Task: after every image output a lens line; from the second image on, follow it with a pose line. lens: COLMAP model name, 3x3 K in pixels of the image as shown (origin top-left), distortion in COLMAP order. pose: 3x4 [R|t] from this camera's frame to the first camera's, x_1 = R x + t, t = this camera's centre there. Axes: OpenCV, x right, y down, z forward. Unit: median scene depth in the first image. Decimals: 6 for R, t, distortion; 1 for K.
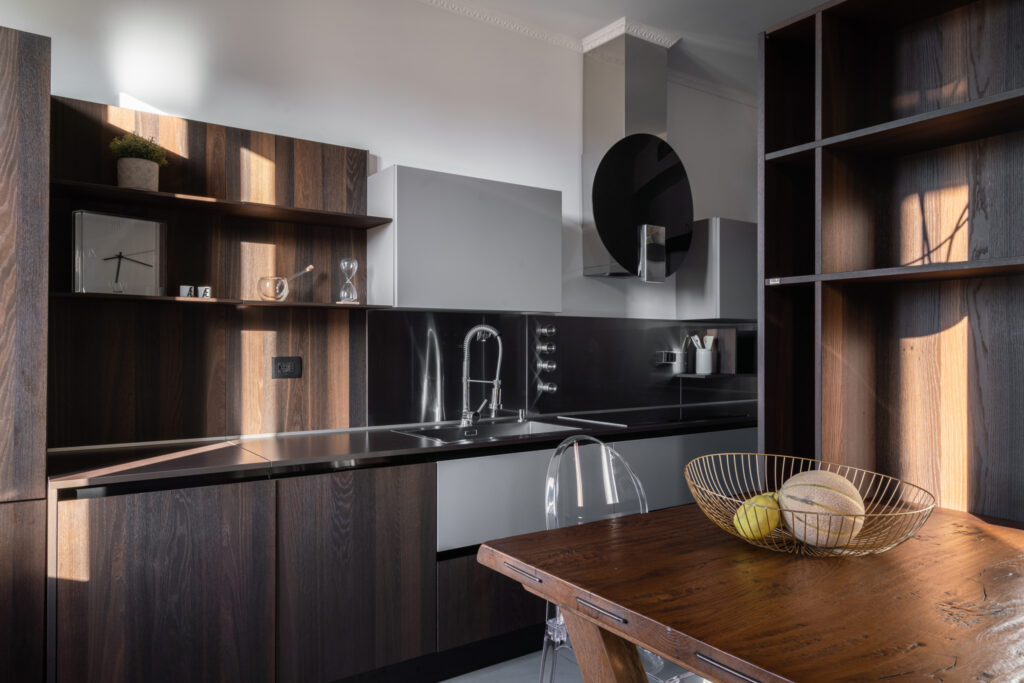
lens RADIAL K [[655.6, 0, 512.0], [0, 655.6, 341.5], [0, 0, 1]] dist [0.001208, -0.000520]
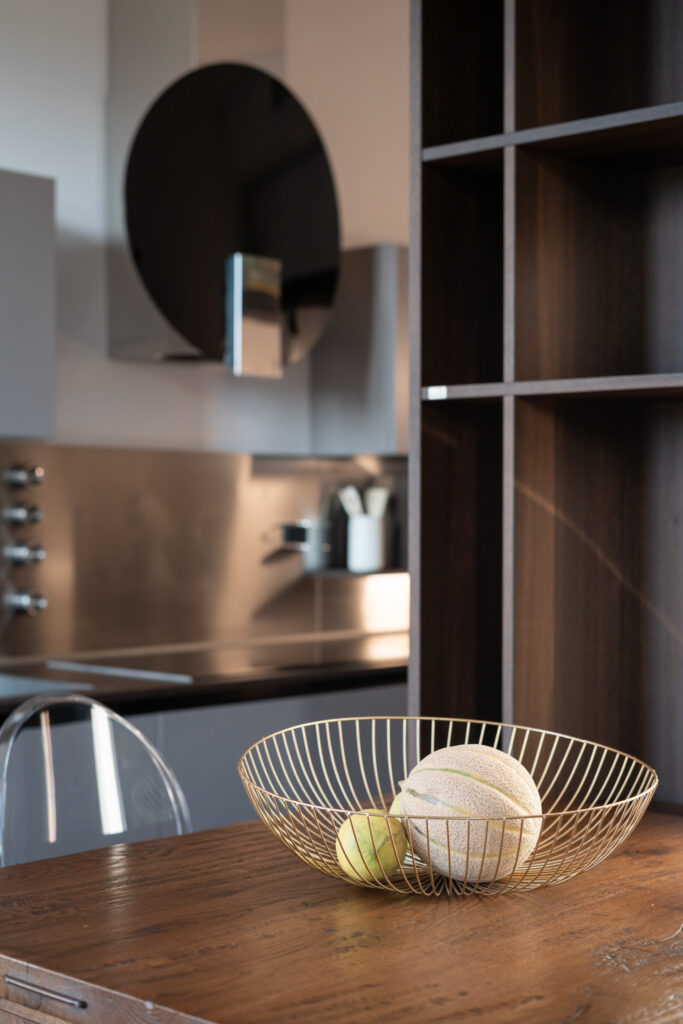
lens RADIAL K [[1524.0, 0, 341.5], [0, 1524.0, 512.0], [0, 0, 1]] dist [-0.014357, -0.052403]
pose [[0.972429, 0.006873, 0.233096, 0.053935], [-0.009601, 0.999898, 0.010569, -0.010469], [-0.233000, -0.012515, 0.972396, -0.217381]]
